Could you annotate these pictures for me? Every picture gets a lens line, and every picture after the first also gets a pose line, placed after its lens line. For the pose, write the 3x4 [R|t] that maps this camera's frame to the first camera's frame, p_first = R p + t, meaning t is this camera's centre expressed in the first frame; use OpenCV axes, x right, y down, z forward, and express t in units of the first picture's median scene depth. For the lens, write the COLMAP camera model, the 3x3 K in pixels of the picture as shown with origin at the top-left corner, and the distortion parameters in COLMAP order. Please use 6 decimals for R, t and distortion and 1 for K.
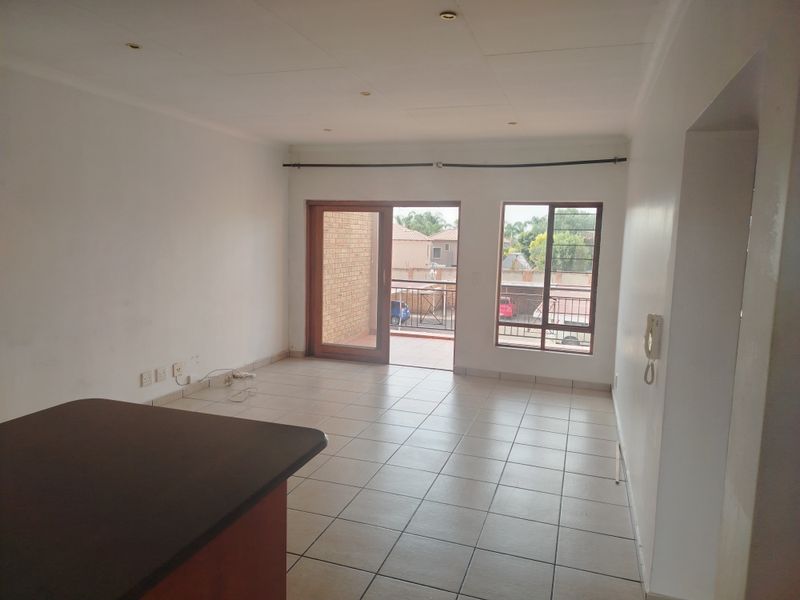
lens RADIAL K [[550.4, 0, 400.0], [0, 550.4, 300.0], [0, 0, 1]] dist [0.064905, -0.094704]
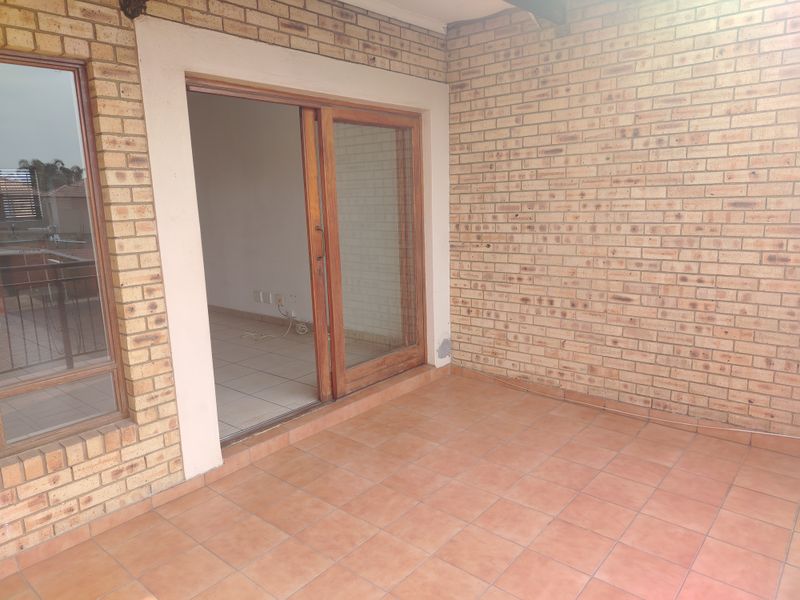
lens RADIAL K [[550.4, 0, 400.0], [0, 550.4, 300.0], [0, 0, 1]] dist [0.064905, -0.094704]
pose [[-0.366087, 0.159754, -0.916765, 0.450373], [-0.081853, 0.975808, 0.202729, -0.104184], [0.926974, 0.149257, -0.344154, 1.270231]]
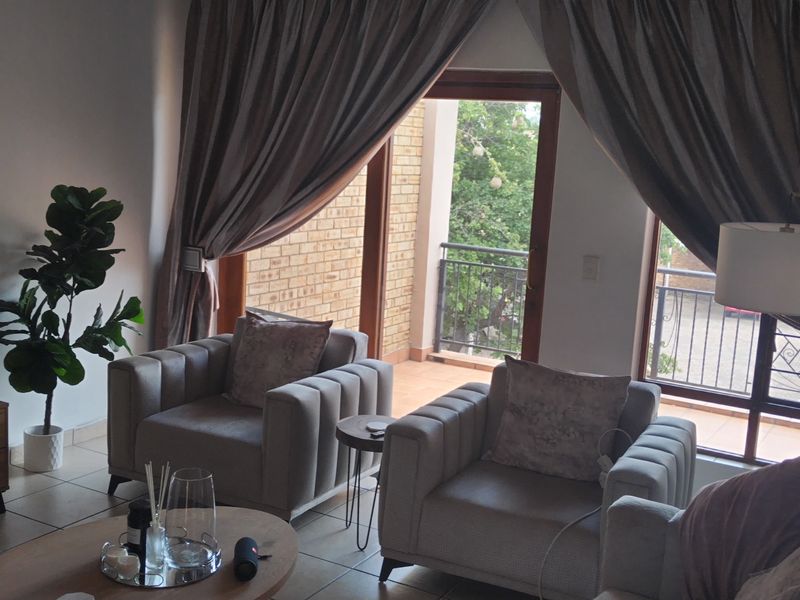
lens RADIAL K [[971.6, 0, 400.0], [0, 971.6, 300.0], [0, 0, 1]] dist [0.093606, -0.313404]
pose [[0.981298, 0.062519, -0.182058, 0.126818], [-0.054428, 0.997309, 0.049108, -0.041981], [0.184638, -0.038280, 0.982061, 0.264342]]
